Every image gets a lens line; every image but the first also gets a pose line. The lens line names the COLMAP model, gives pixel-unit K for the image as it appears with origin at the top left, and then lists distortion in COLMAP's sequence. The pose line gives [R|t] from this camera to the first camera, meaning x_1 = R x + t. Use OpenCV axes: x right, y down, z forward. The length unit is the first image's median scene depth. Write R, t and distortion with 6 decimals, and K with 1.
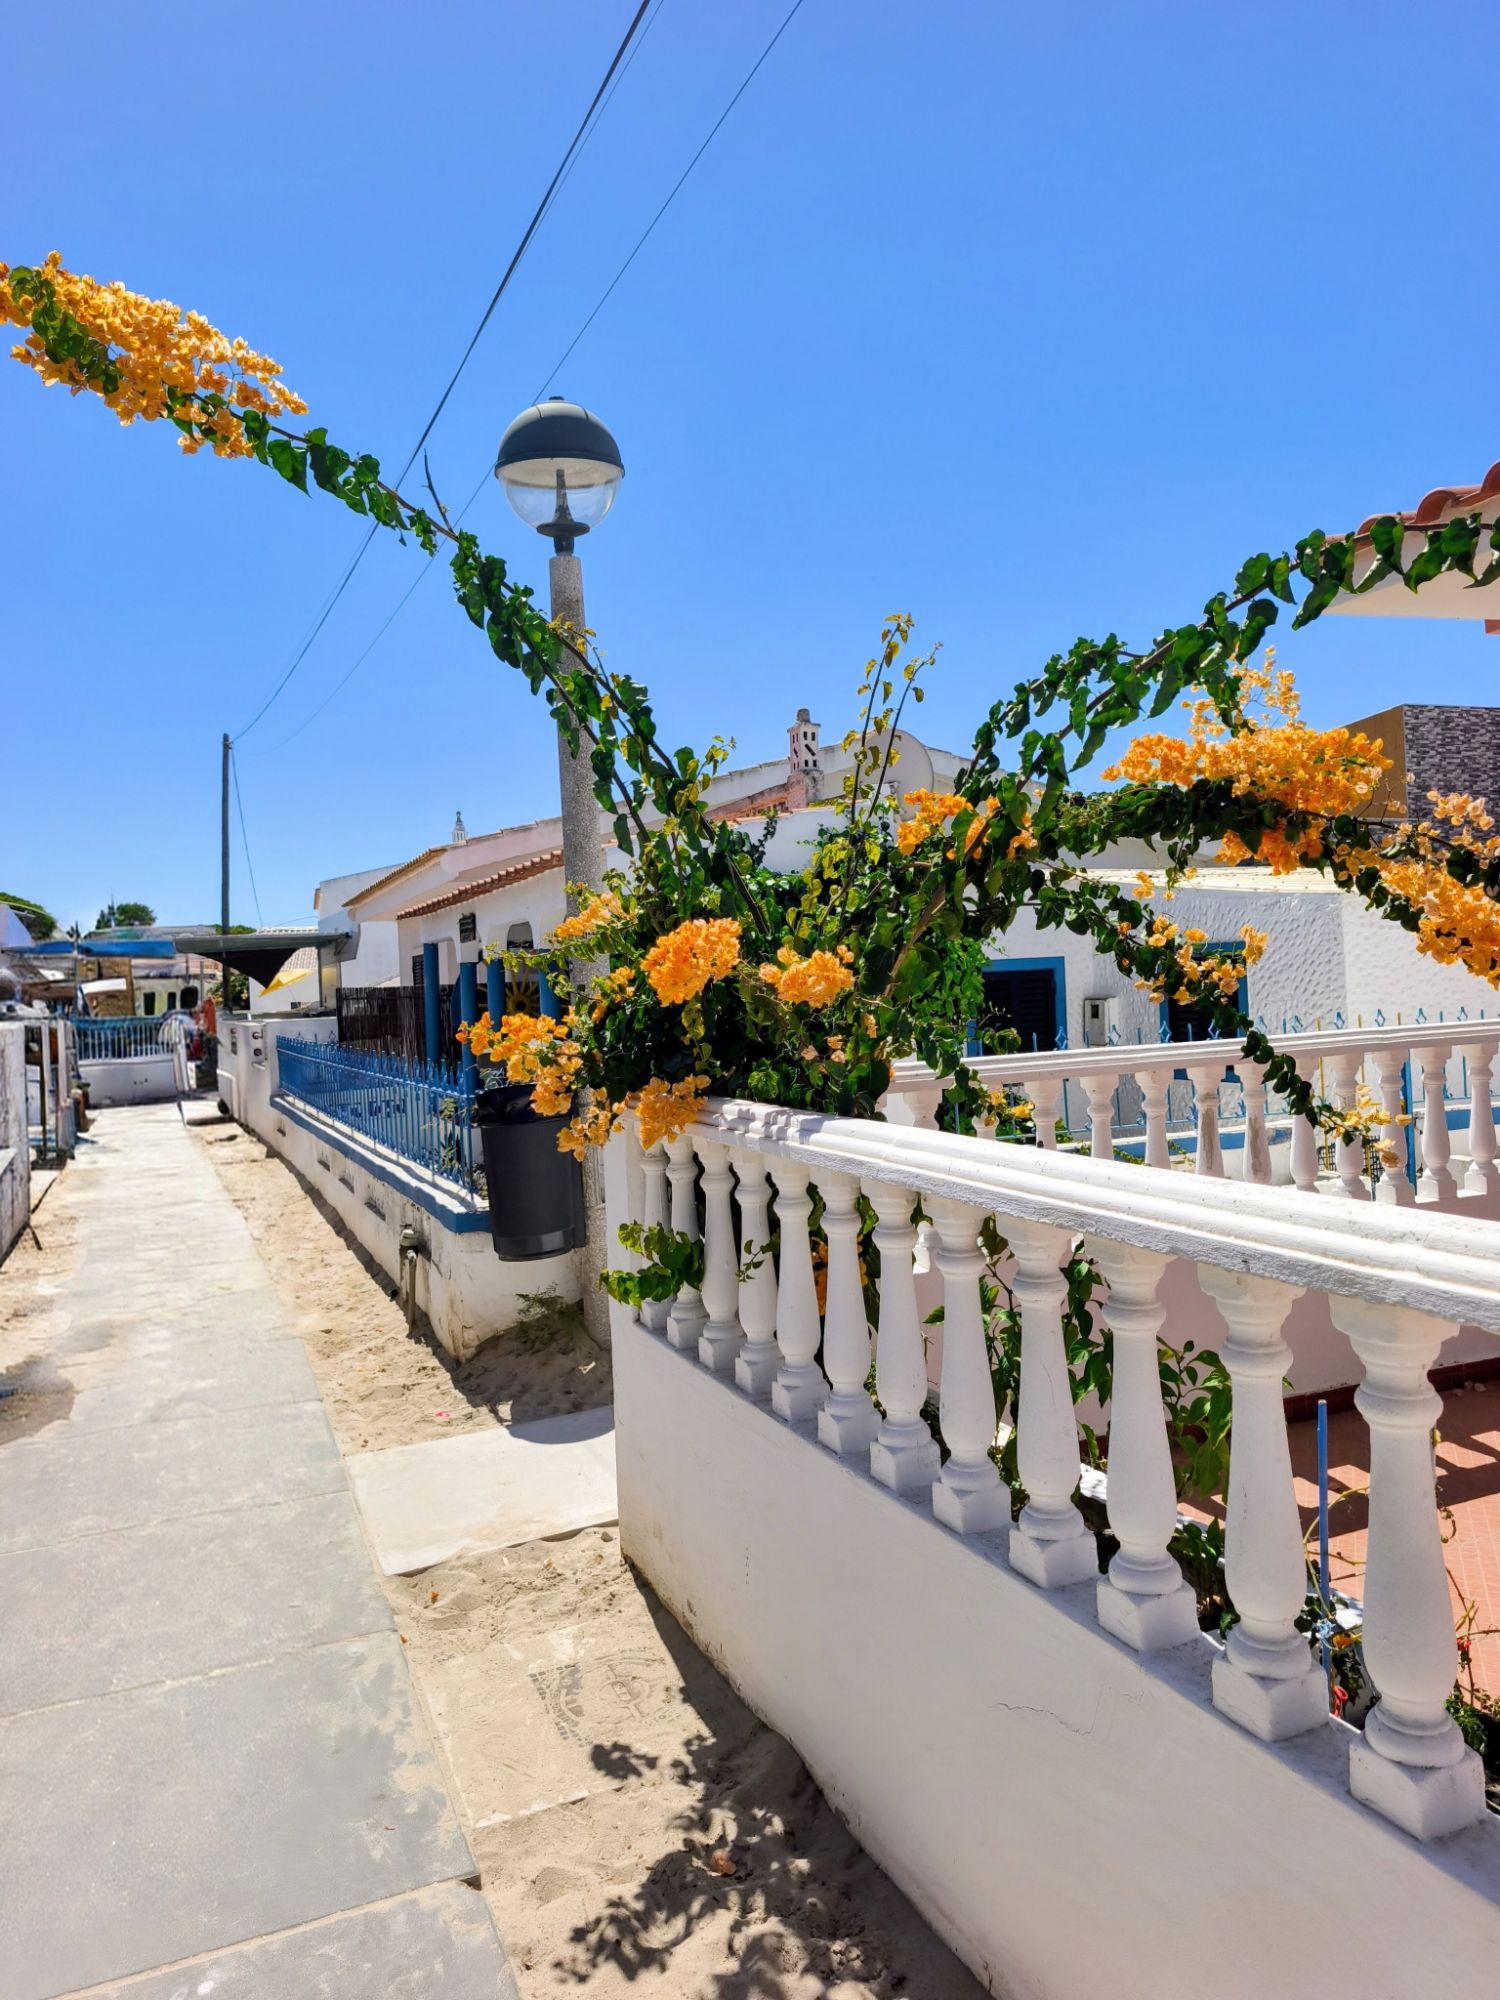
lens RADIAL K [[1340.5, 0, 760.0], [0, 1340.5, 996.8], [0, 0, 1]] dist [0.007523, -0.001030]
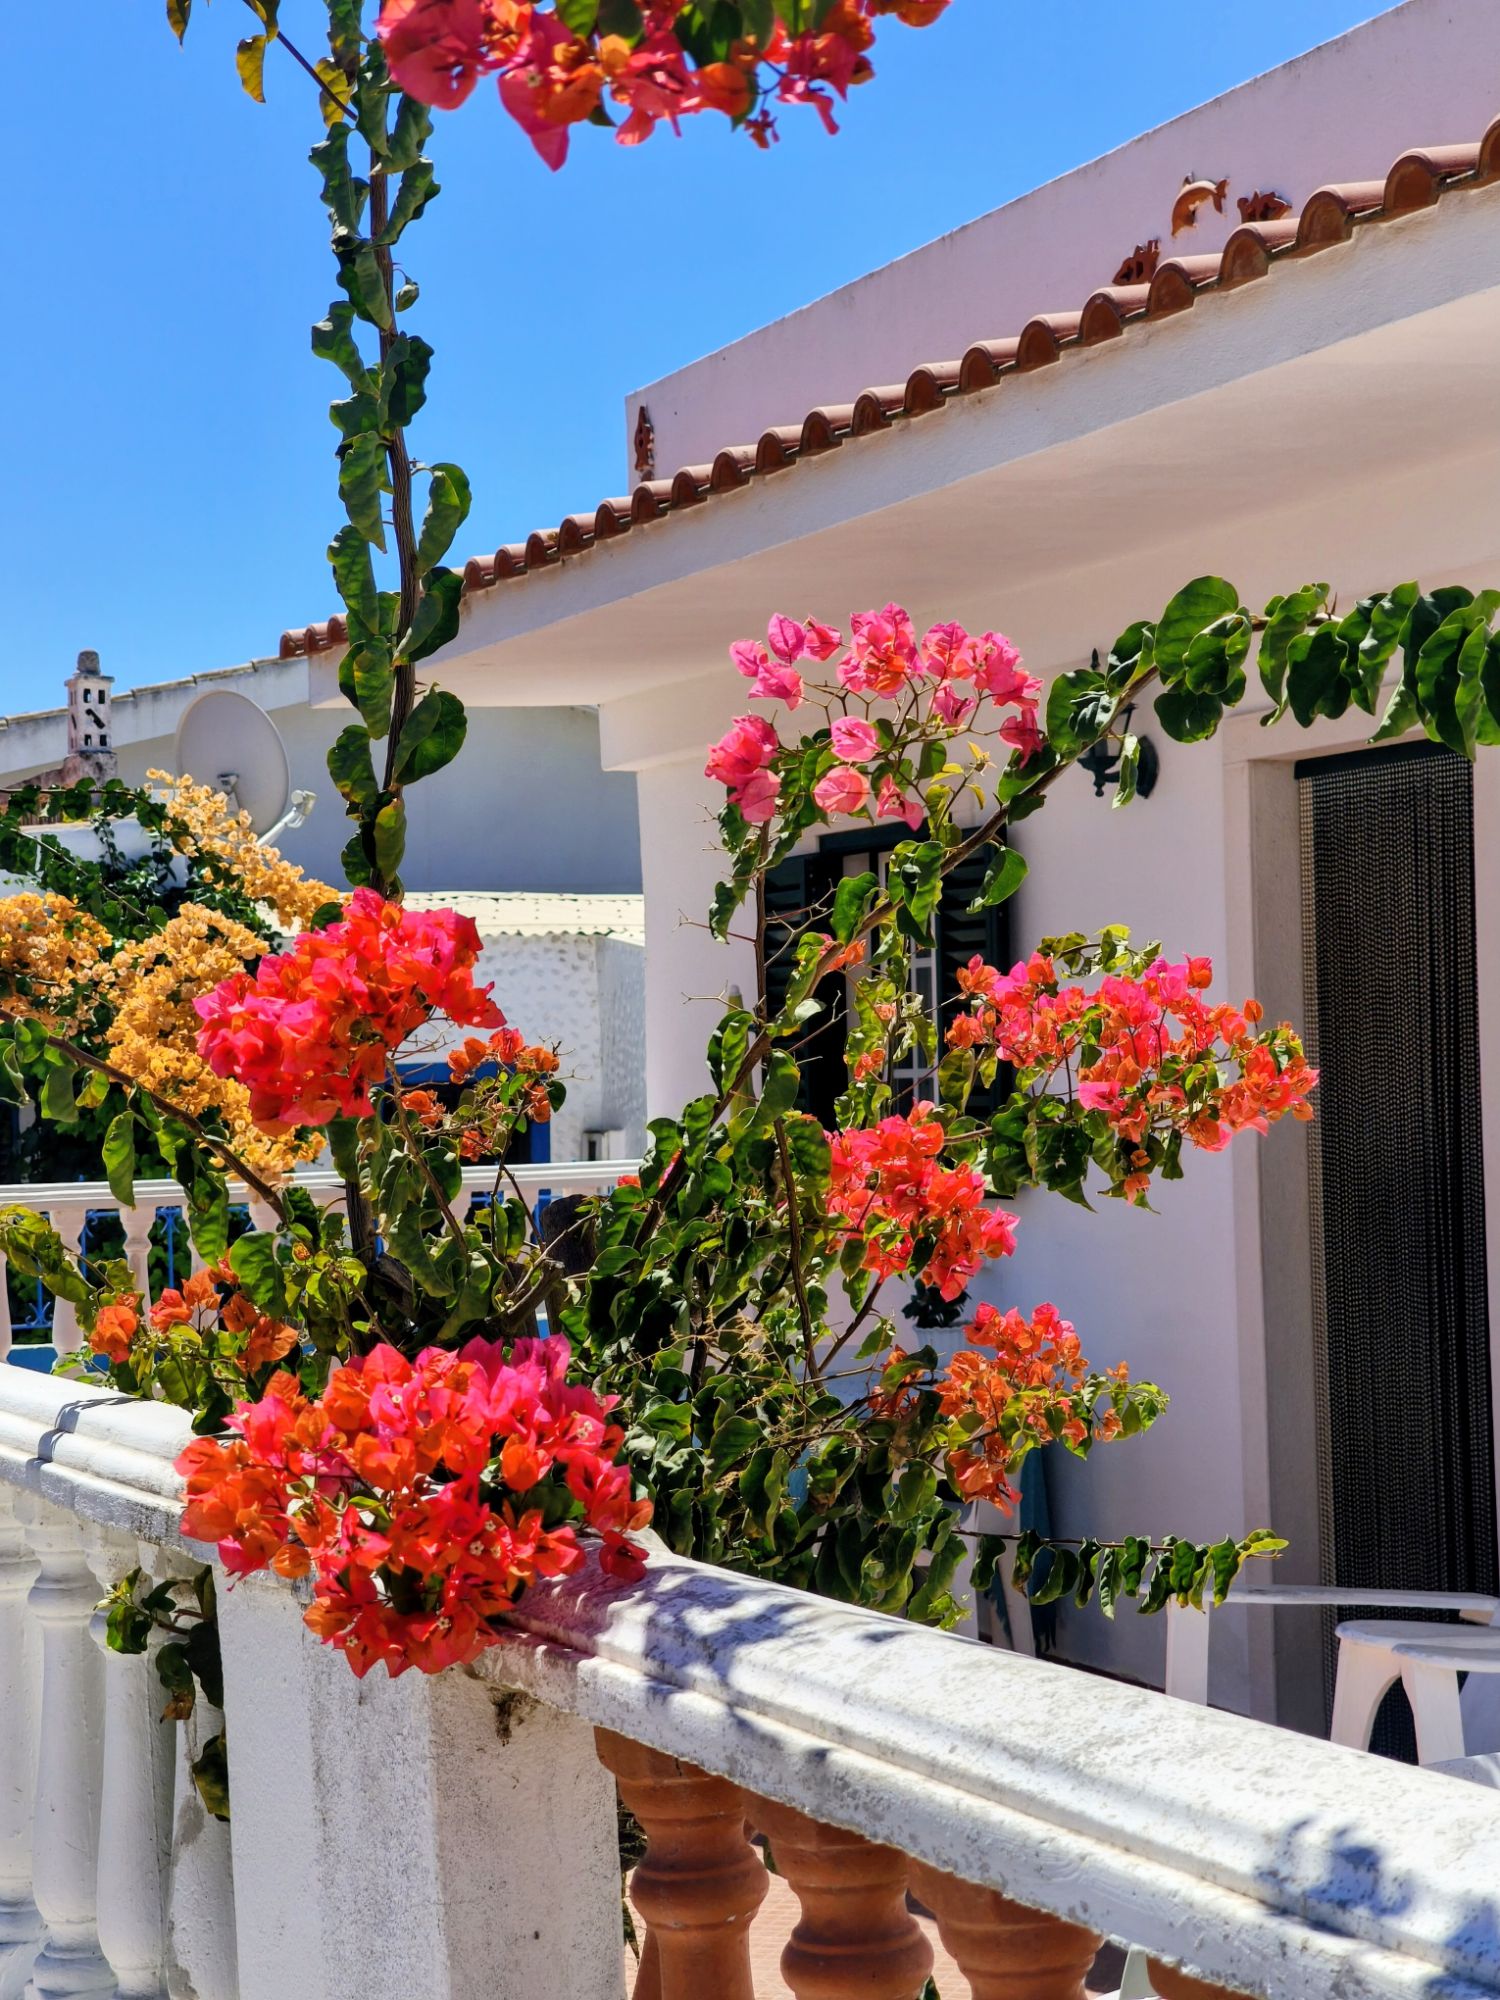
lens RADIAL K [[3518.0, 0, 749.7], [0, 3518.0, 998.7], [0, 0, 1]] dist [0.074747, 0.000000]
pose [[0.999696, 0.014986, 0.019604, 0.307360], [-0.014355, 0.999386, -0.031969, -0.008895], [-0.020071, 0.031677, 0.999297, -0.615591]]
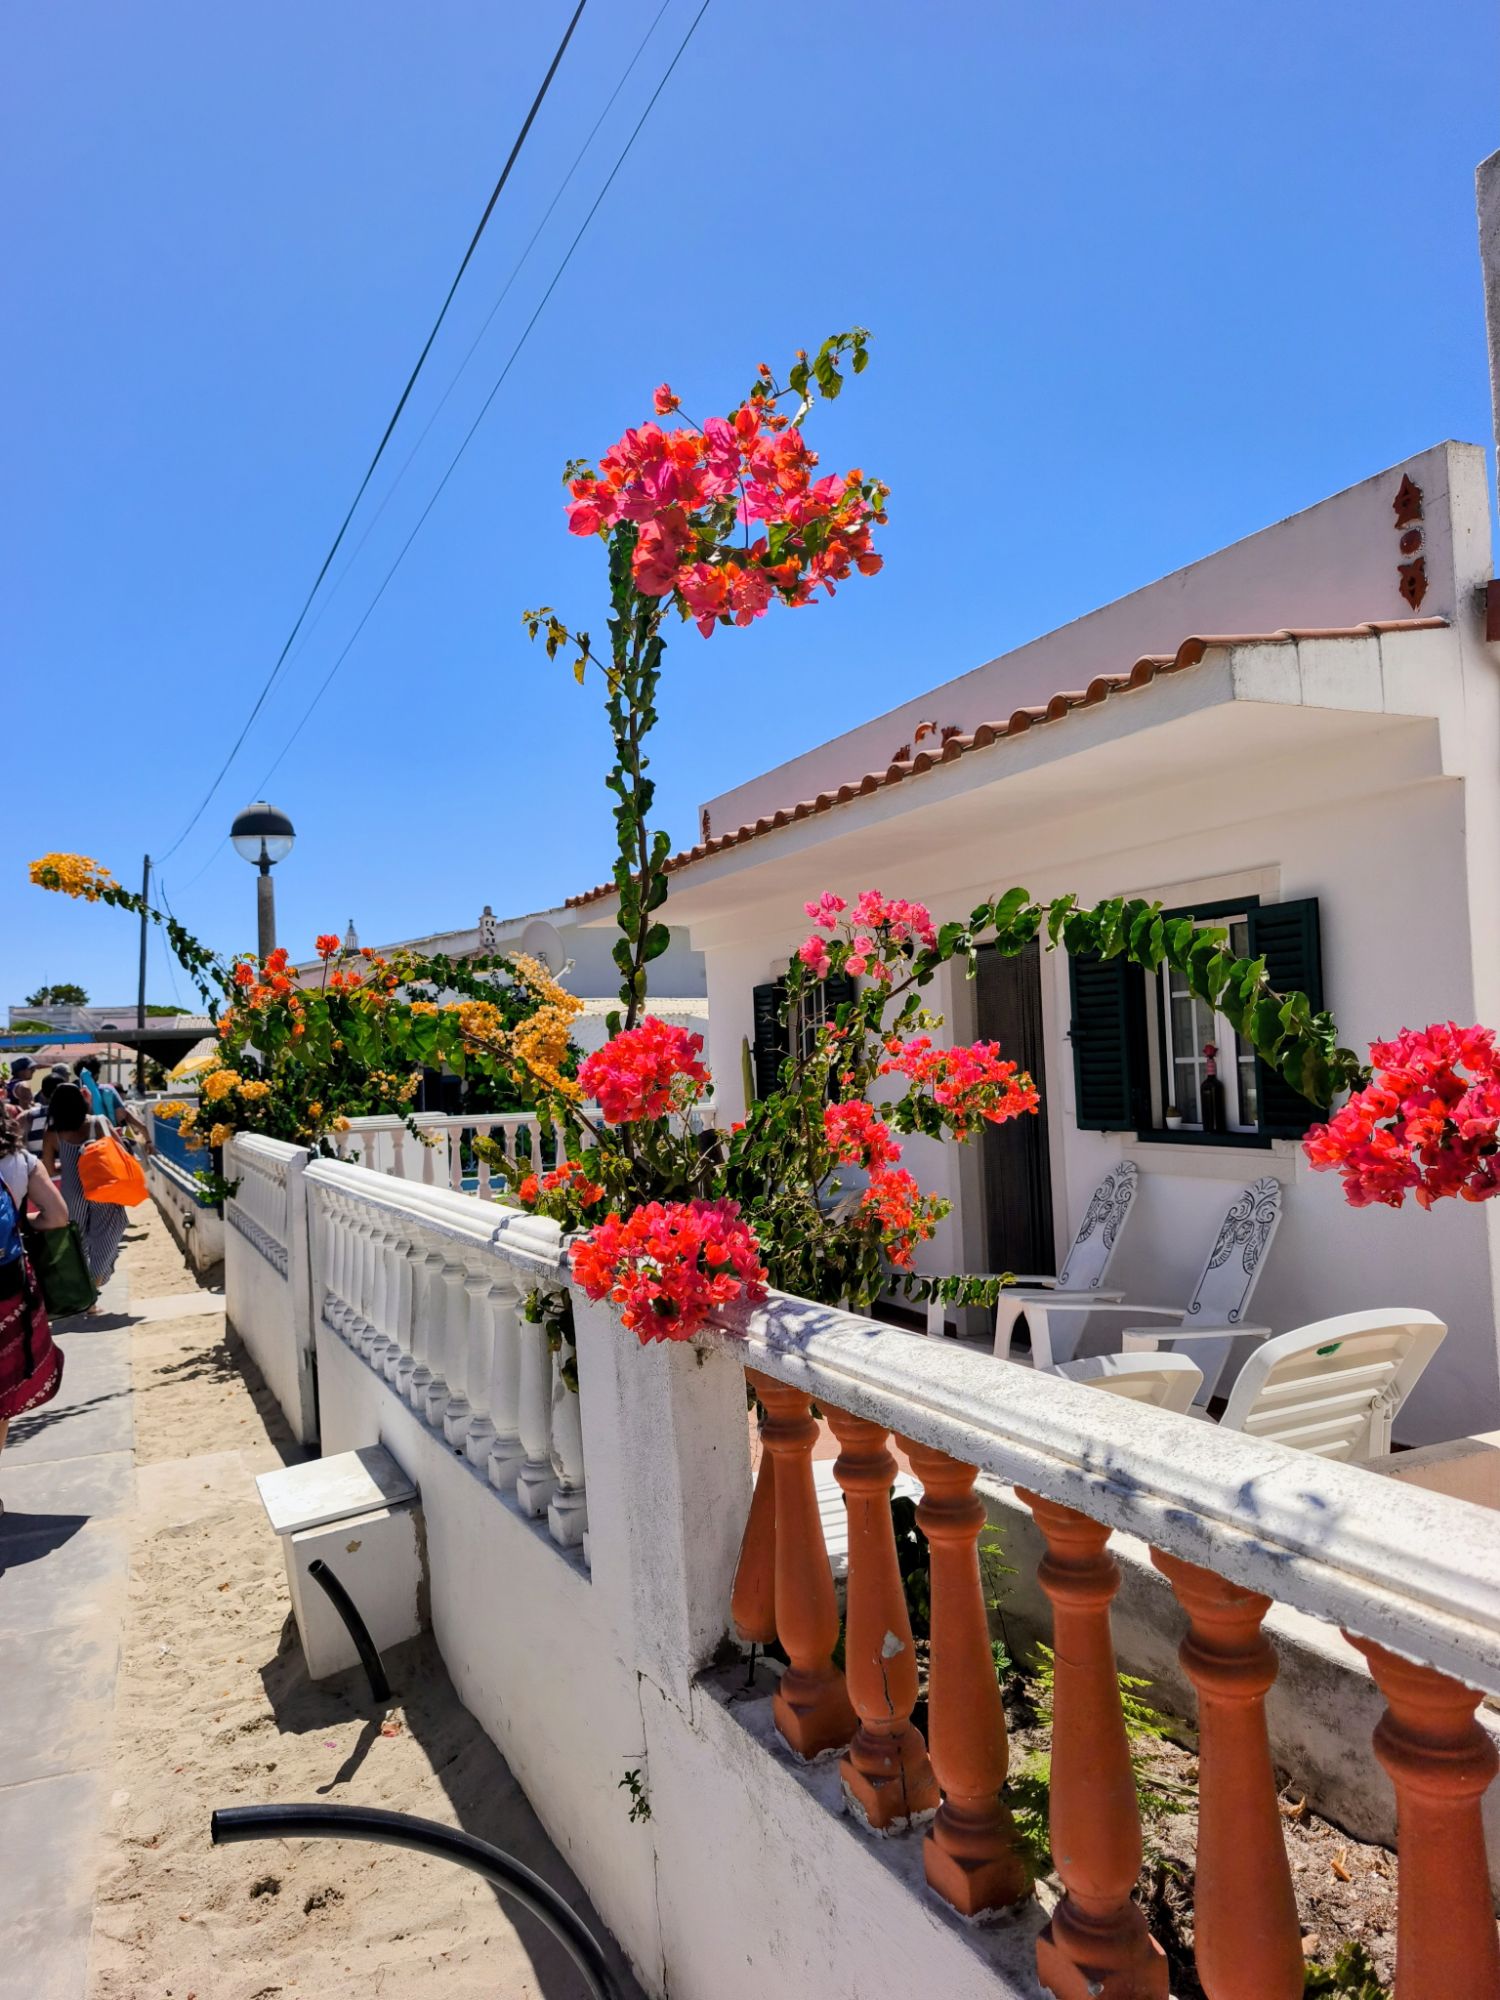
lens RADIAL K [[1340.5, 0, 737.6], [0, 1340.5, 1011.3], [0, 0, 1]] dist [0.007523, -0.001030]
pose [[0.999618, 0.010807, 0.025420, 0.289673], [-0.009524, 0.998701, -0.050052, -0.014446], [-0.025928, 0.049791, 0.998423, -0.580194]]
